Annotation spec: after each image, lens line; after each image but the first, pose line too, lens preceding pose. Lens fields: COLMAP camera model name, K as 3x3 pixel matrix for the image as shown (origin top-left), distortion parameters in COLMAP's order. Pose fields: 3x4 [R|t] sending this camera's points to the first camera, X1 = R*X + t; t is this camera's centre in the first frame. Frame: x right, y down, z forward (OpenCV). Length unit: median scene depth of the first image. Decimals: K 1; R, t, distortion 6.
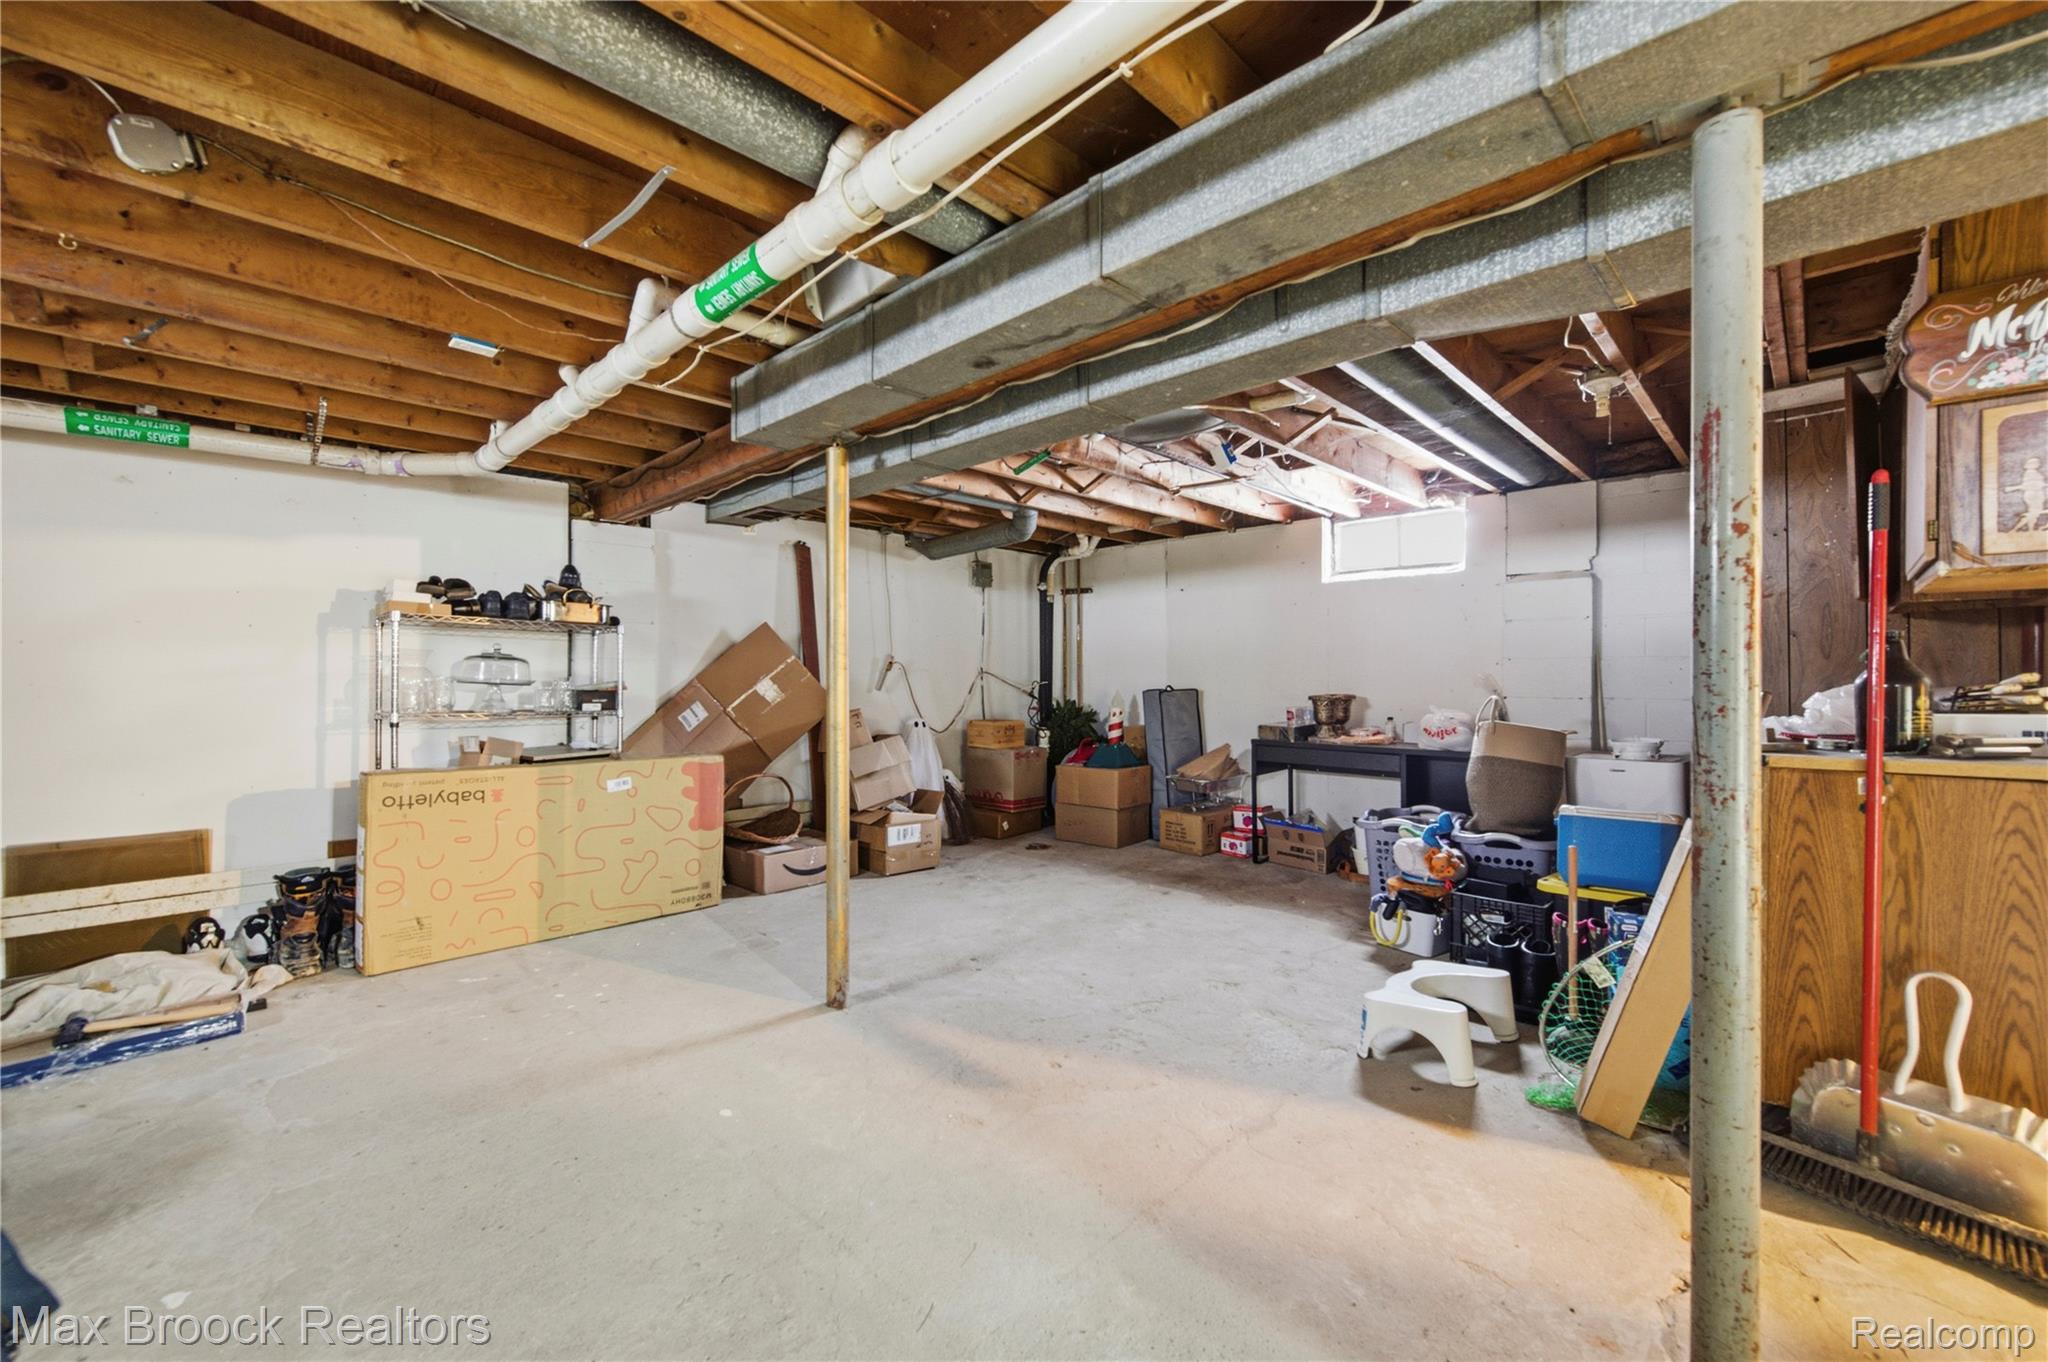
lens RADIAL K [[825.7, 0, 1027.4], [0, 825.7, 686.0], [0, 0, 1]] dist [0.006748, -0.001372]
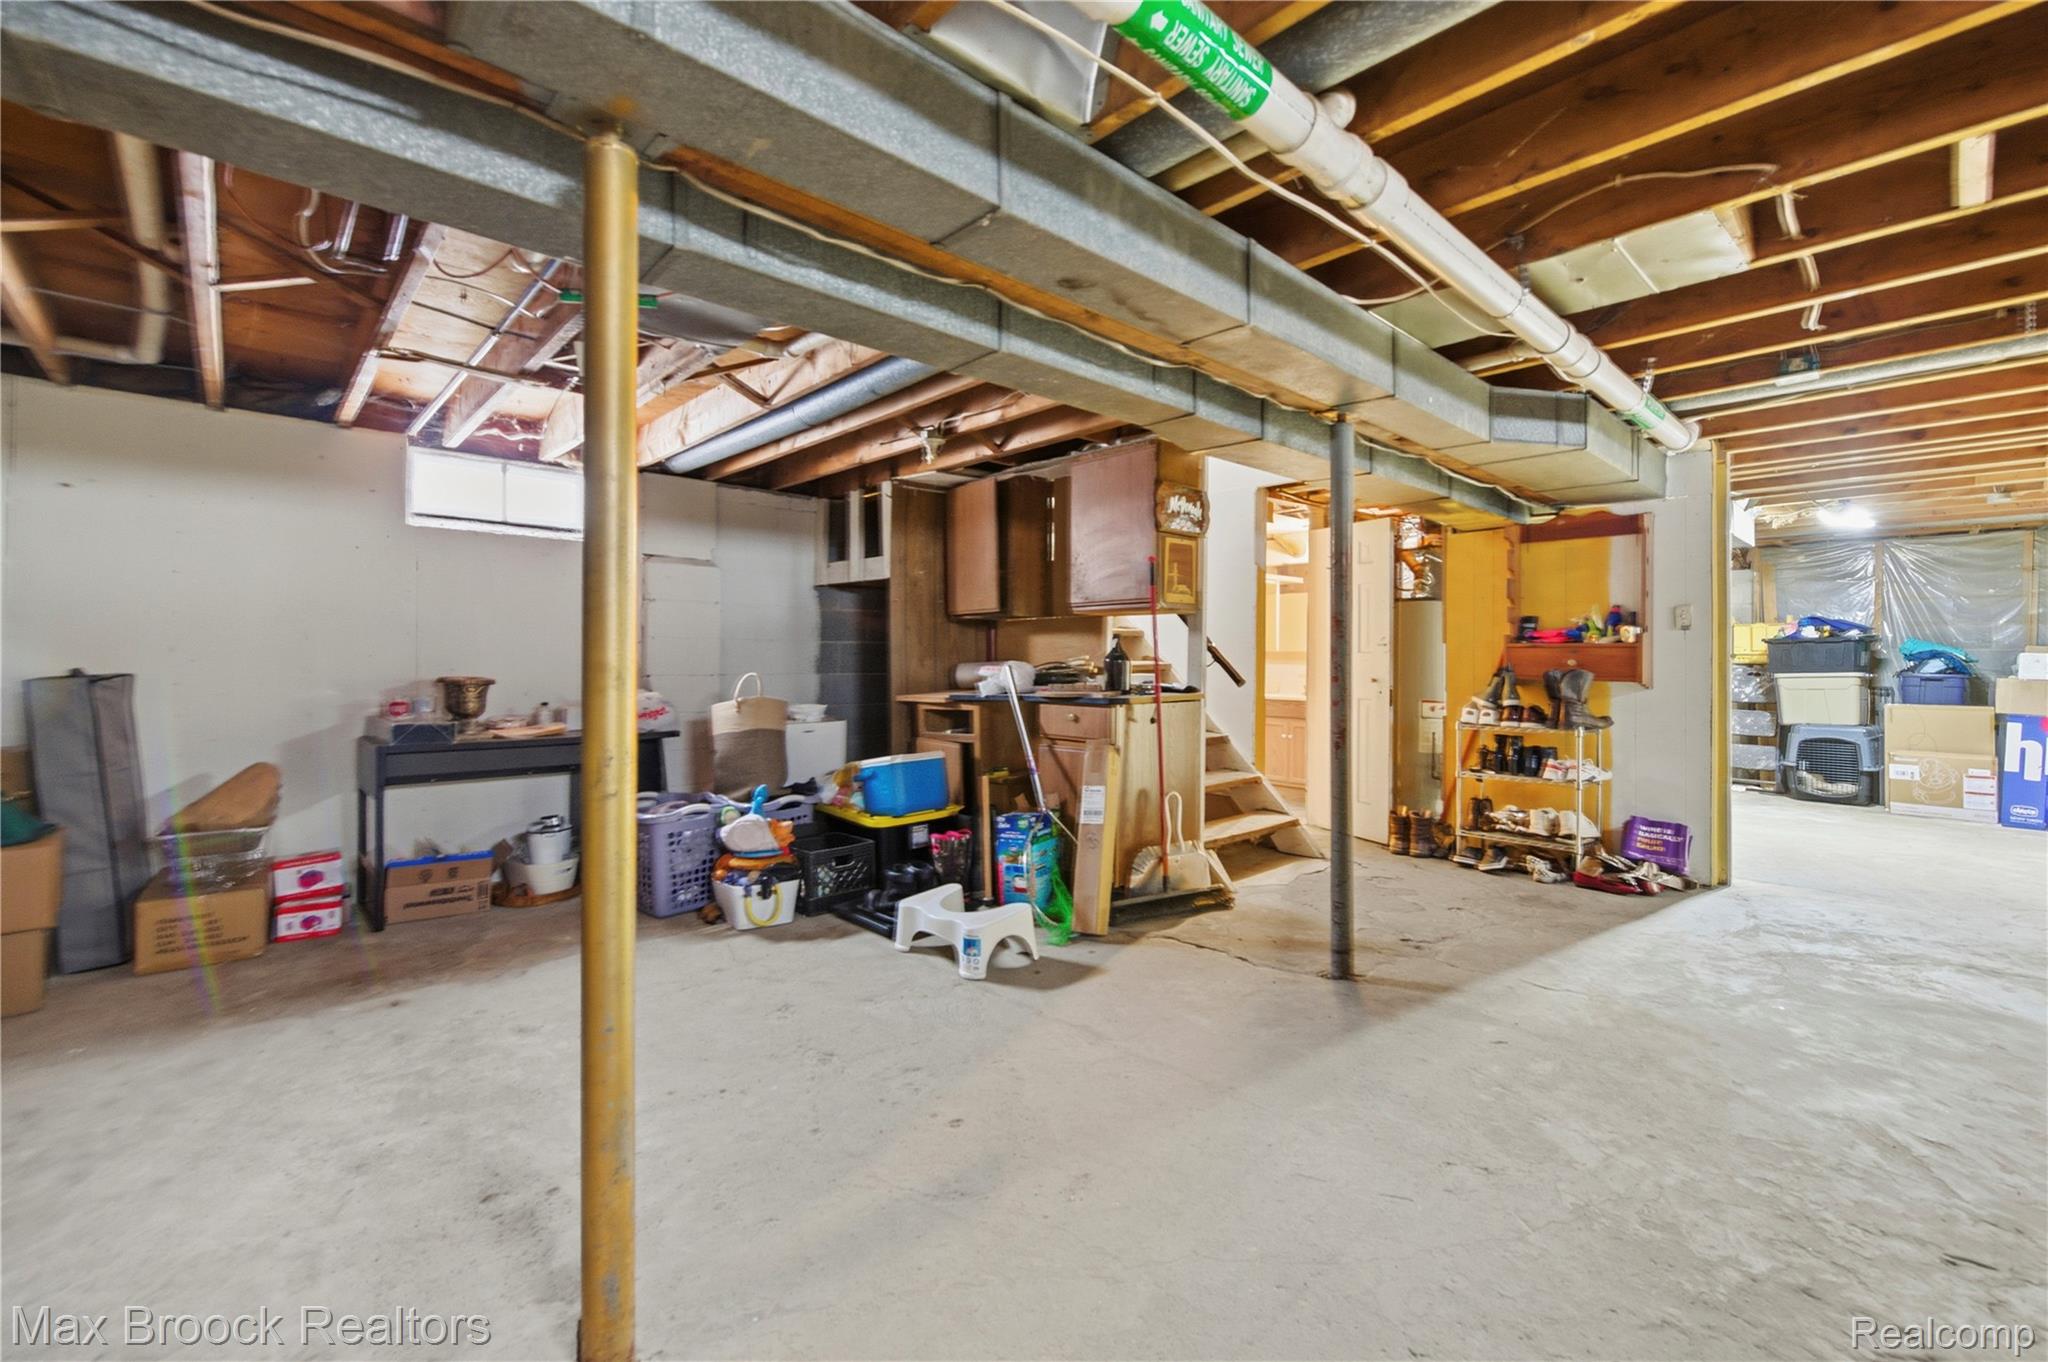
lens RADIAL K [[877.3, 0, 1027.7], [0, 877.3, 662.2], [0, 0, 1]] dist [0.004059, 0.000247]
pose [[0.033068, -0.000390, 0.999453, -0.629966], [0.008323, 0.999965, 0.000115, -0.000543], [-0.999418, 0.008314, 0.033070, 0.670196]]
